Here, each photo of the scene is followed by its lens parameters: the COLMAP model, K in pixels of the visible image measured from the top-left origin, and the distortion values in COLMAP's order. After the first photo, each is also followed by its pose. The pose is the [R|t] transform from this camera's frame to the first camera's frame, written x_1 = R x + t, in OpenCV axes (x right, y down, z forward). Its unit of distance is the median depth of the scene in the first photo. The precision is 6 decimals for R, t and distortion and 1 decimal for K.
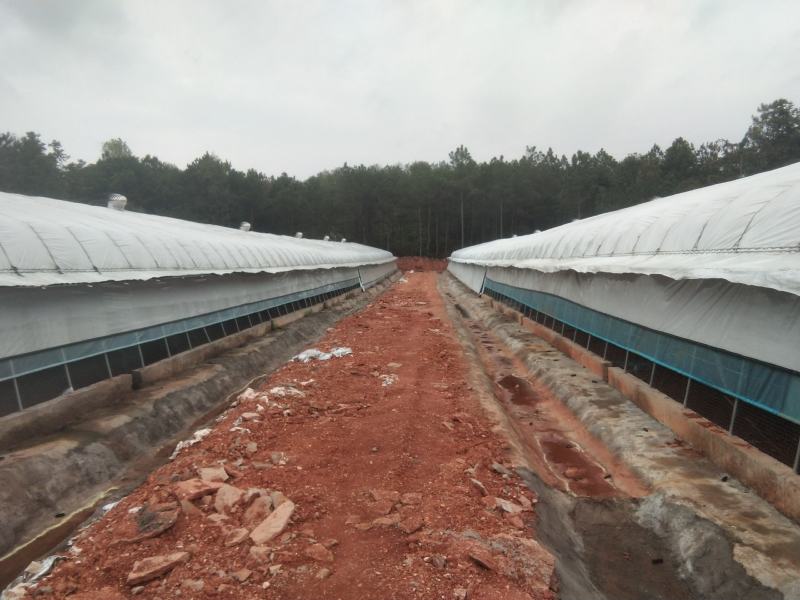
lens RADIAL K [[598.7, 0, 409.4], [0, 598.7, 298.3], [0, 0, 1]] dist [0.084429, -0.144343]
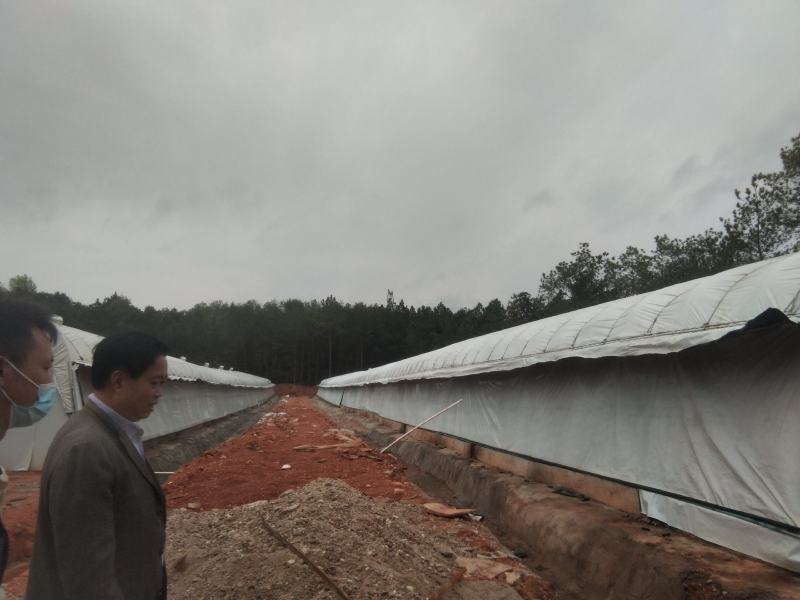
lens RADIAL K [[600.4, 0, 413.7], [0, 600.4, 302.0], [0, 0, 1]] dist [0.059024, -0.095310]
pose [[0.974549, 0.048180, 0.218934, -0.020486], [-0.001560, 0.978065, -0.208296, 0.020453], [-0.224167, 0.202654, 0.953247, -0.234378]]
